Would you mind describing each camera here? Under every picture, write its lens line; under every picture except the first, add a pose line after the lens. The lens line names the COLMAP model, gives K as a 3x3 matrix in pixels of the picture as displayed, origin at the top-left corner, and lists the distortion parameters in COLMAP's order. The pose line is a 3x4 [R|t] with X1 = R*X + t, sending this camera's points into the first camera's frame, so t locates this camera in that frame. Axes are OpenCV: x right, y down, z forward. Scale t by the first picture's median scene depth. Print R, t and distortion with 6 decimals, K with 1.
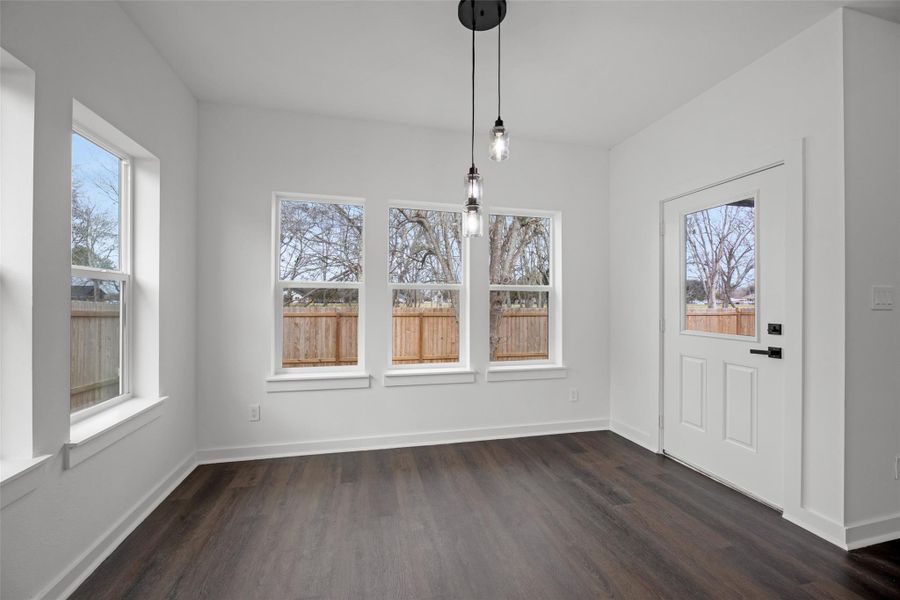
lens RADIAL K [[372.1, 0, 450.0], [0, 372.1, 300.0], [0, 0, 1]] dist [-0.019968, 0.000370]
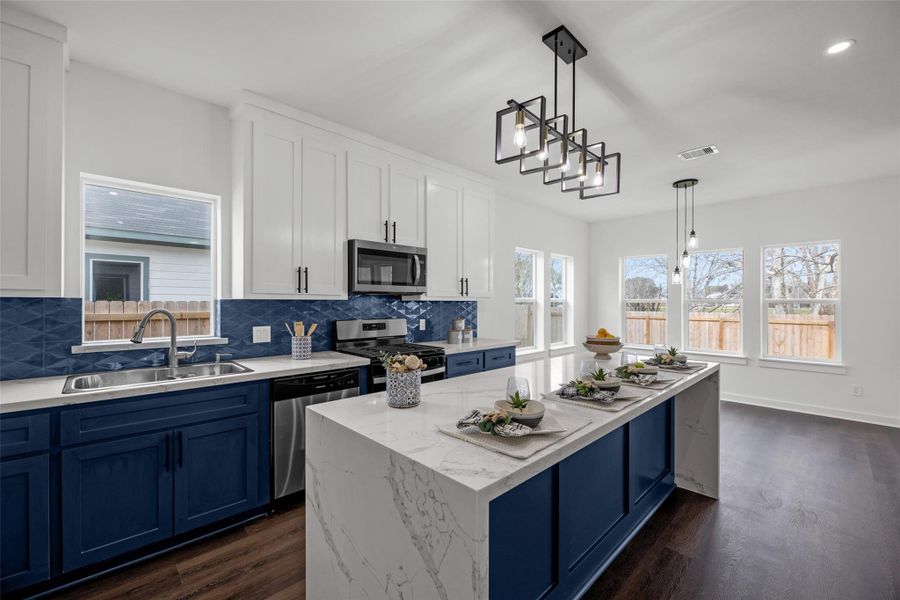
lens RADIAL K [[372.1, 0, 450.0], [0, 372.1, 300.0], [0, 0, 1]] dist [-0.019968, 0.000370]
pose [[0.509970, -0.006061, -0.860171, 0.218543], [-0.001671, 0.999966, -0.008036, -0.008111], [0.860191, 0.005535, 0.509943, -0.235398]]
